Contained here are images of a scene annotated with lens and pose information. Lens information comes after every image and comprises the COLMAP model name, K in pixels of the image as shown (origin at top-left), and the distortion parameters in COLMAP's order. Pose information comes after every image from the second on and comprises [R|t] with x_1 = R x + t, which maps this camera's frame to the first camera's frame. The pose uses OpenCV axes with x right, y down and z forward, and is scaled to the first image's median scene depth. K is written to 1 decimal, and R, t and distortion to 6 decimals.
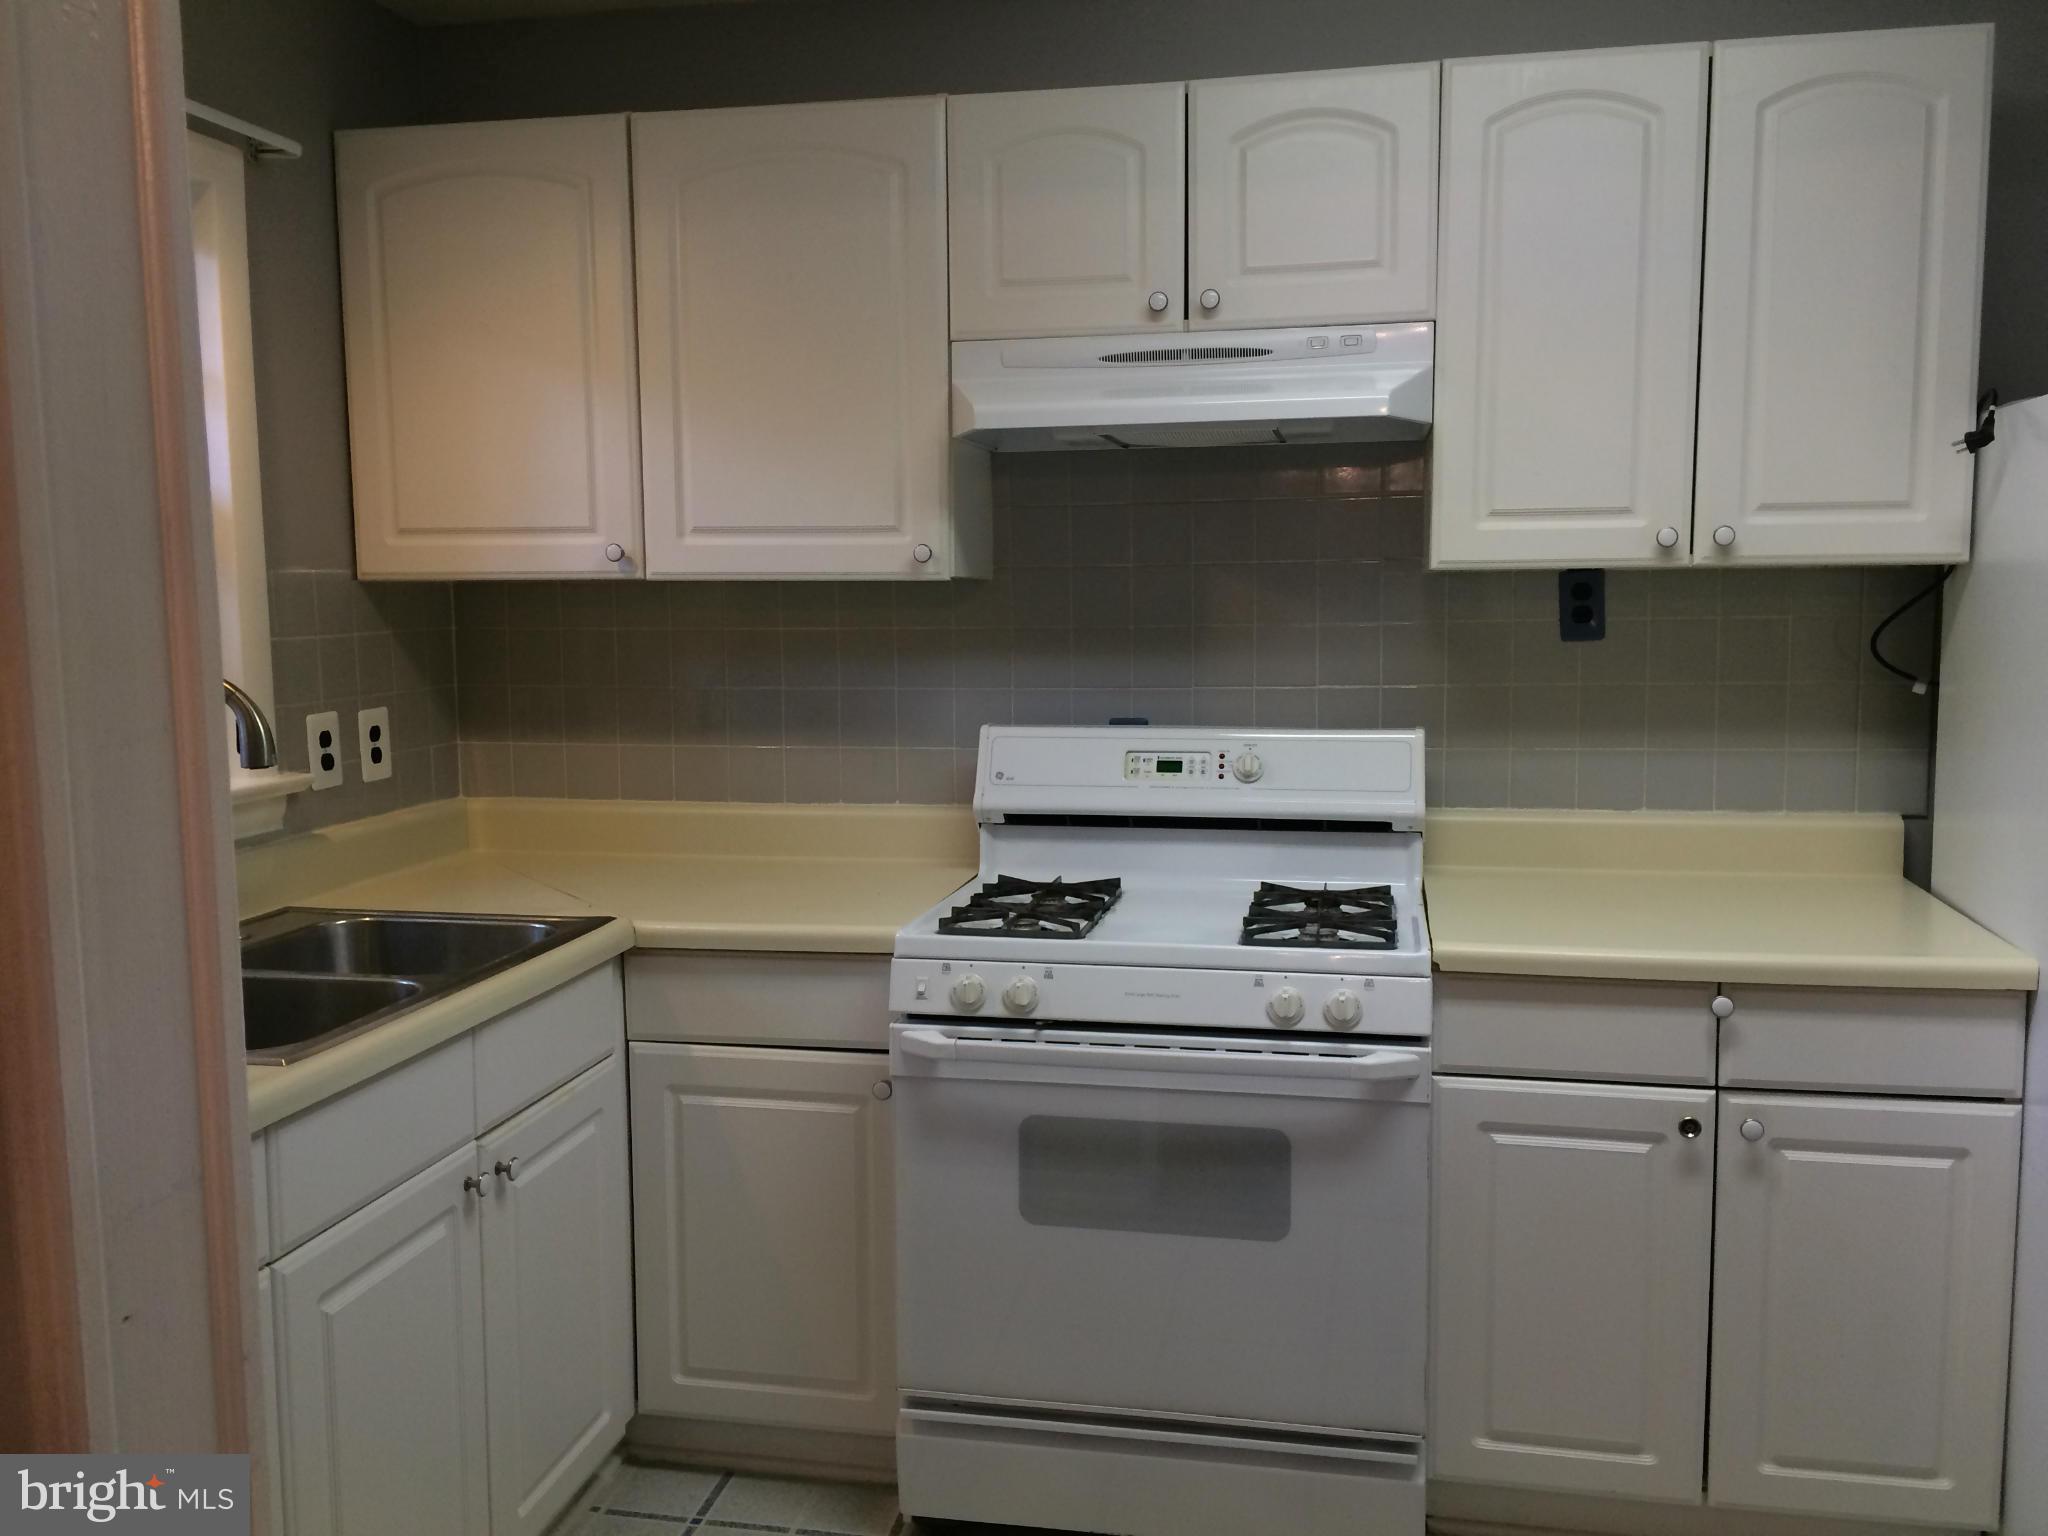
lens RADIAL K [[1739.9, 0, 1024.0], [0, 1739.9, 768.0], [0, 0, 1]] dist [0.050995, -0.000853]
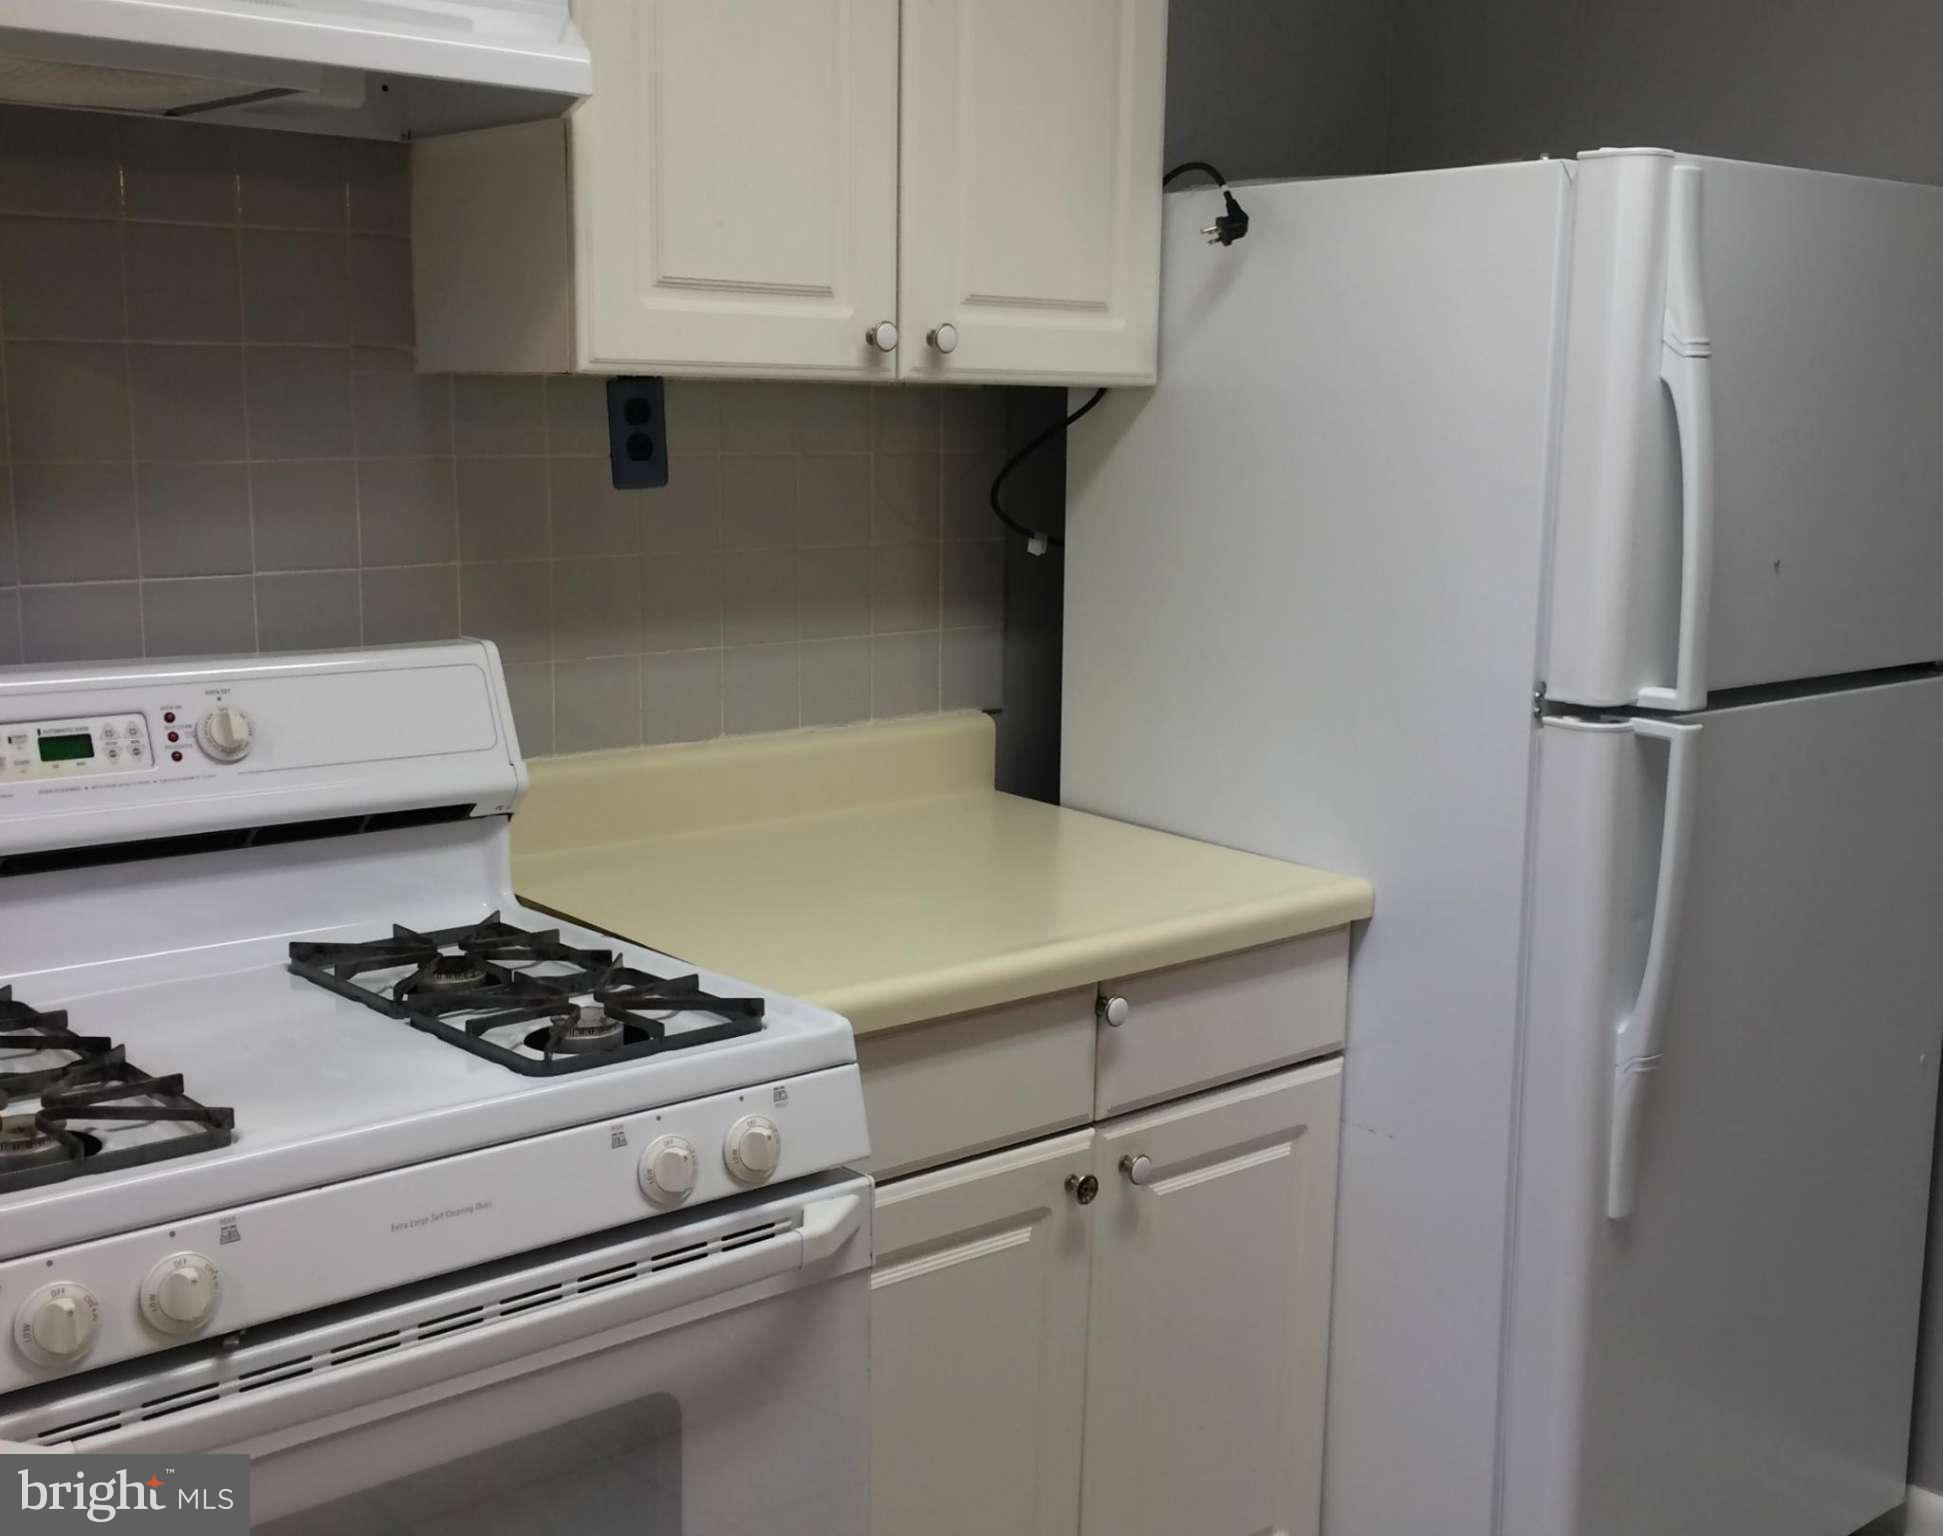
lens RADIAL K [[2206.8, 0, 971.5], [0, 2206.8, 768.0], [0, 0, 1]] dist [0.068925, -0.021886]
pose [[0.610589, -0.113668, 0.783748, -0.268976], [0.059103, 0.993427, 0.098034, -0.043687], [-0.789740, -0.013536, 0.613293, 0.407740]]
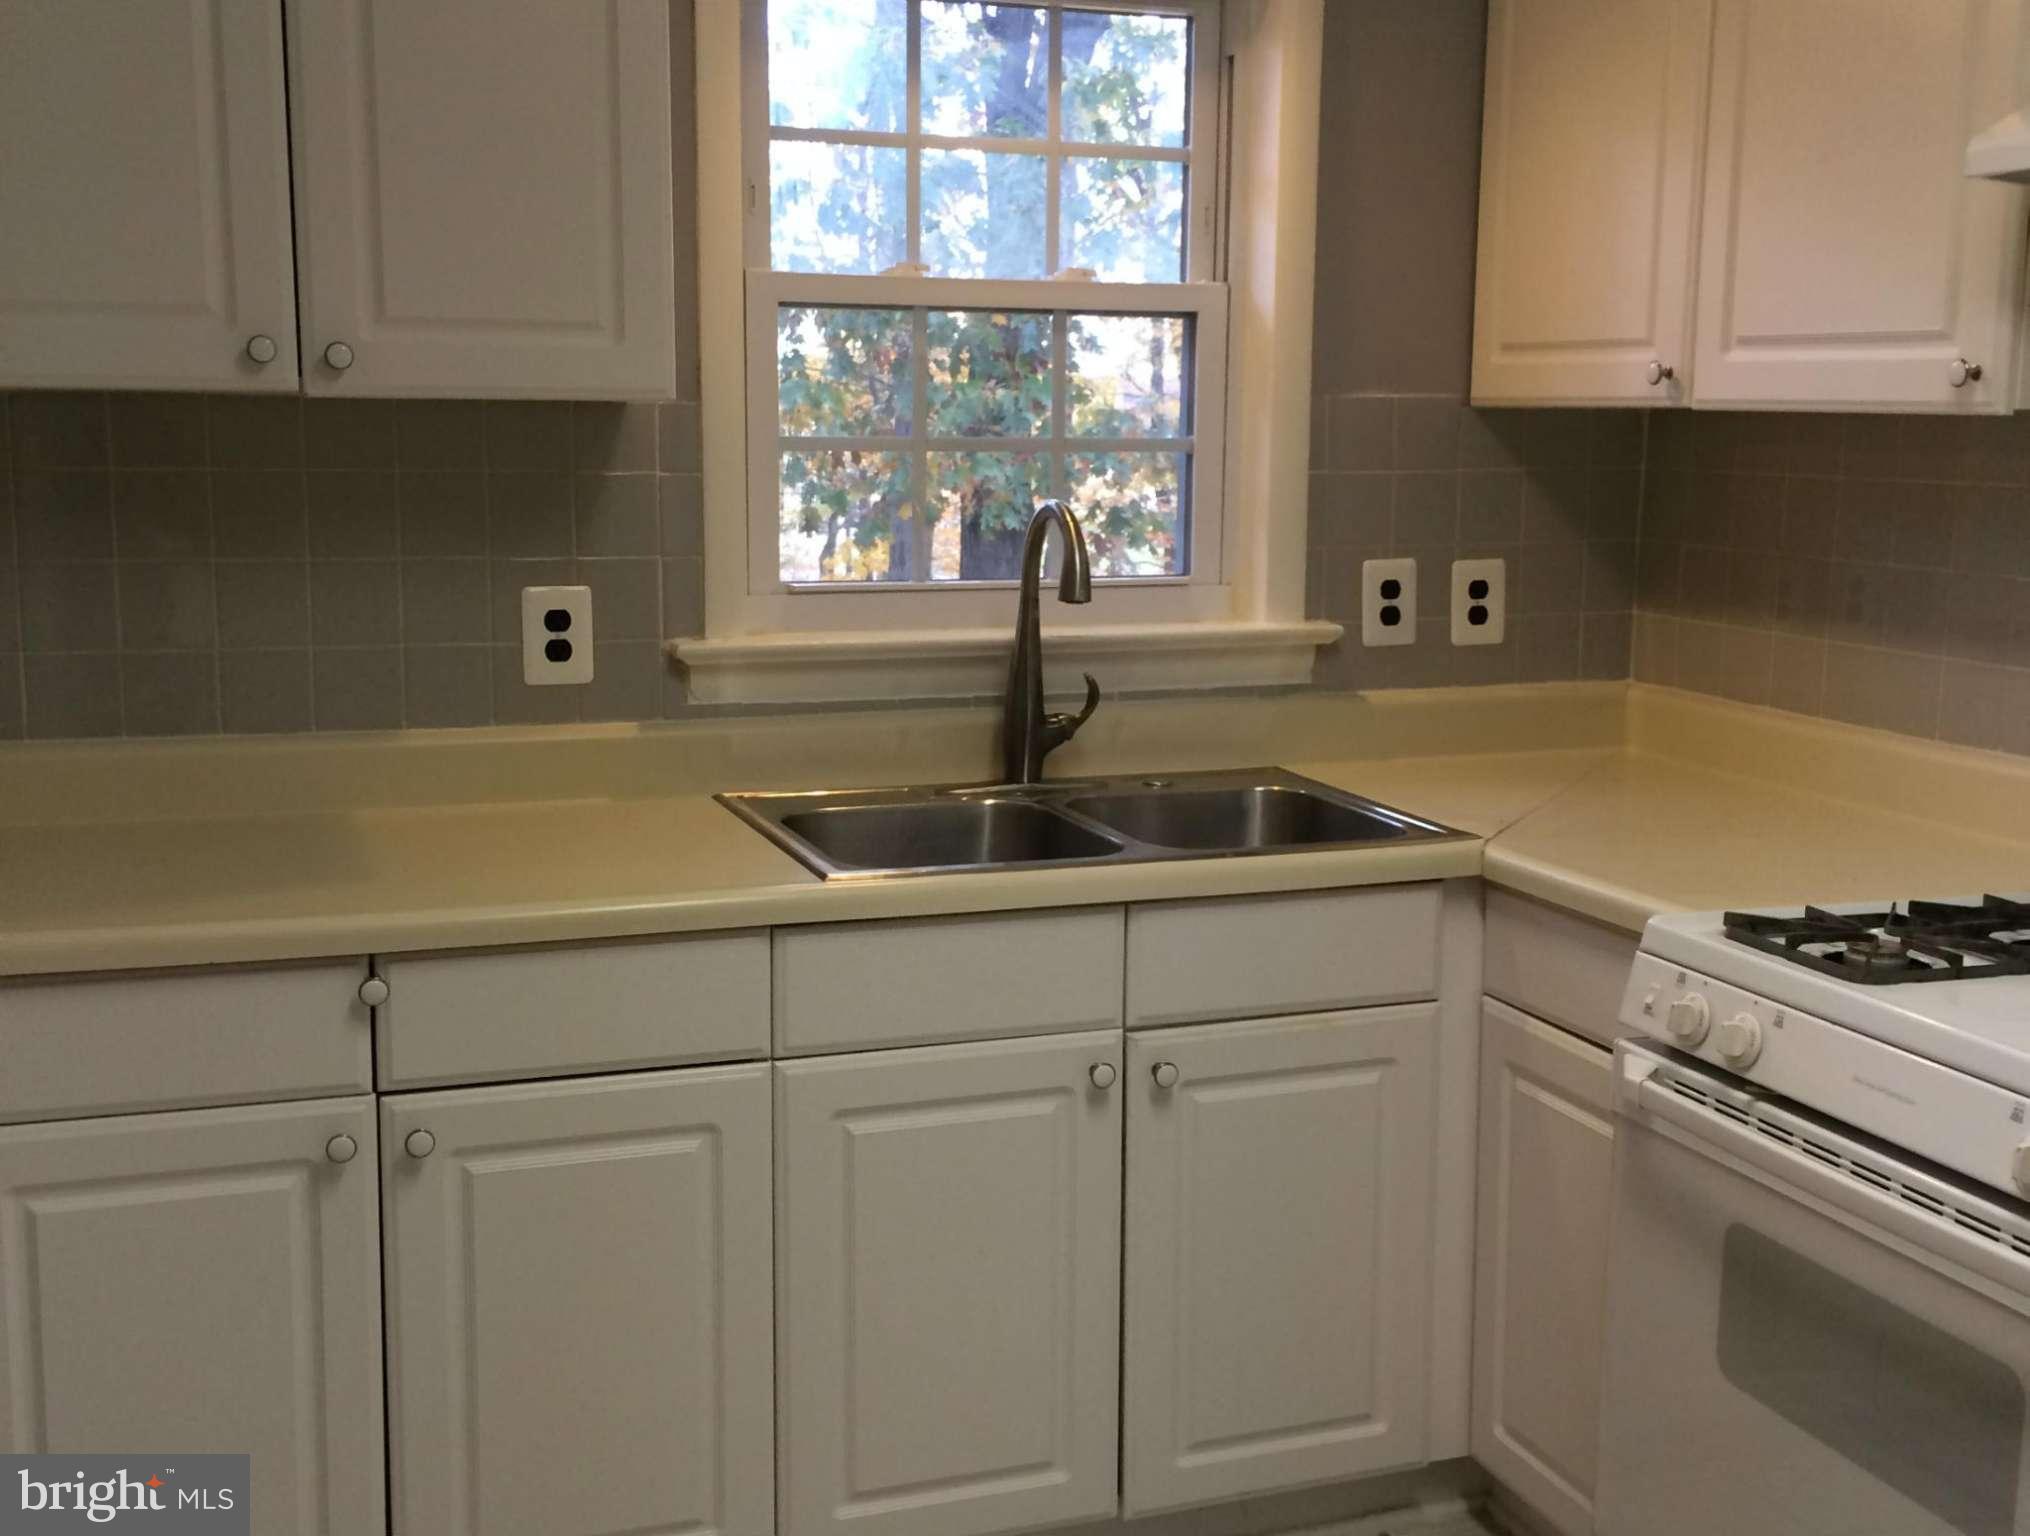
lens RADIAL K [[2272.2, 0, 1015.0], [0, 2272.2, 768.0], [0, 0, 1]] dist [0.016673, 0.004307]
pose [[0.519222, 0.146346, -0.842016, 0.486539], [-0.101267, 0.988824, 0.109416, -0.034487], [0.848618, 0.028457, 0.528240, 0.253863]]
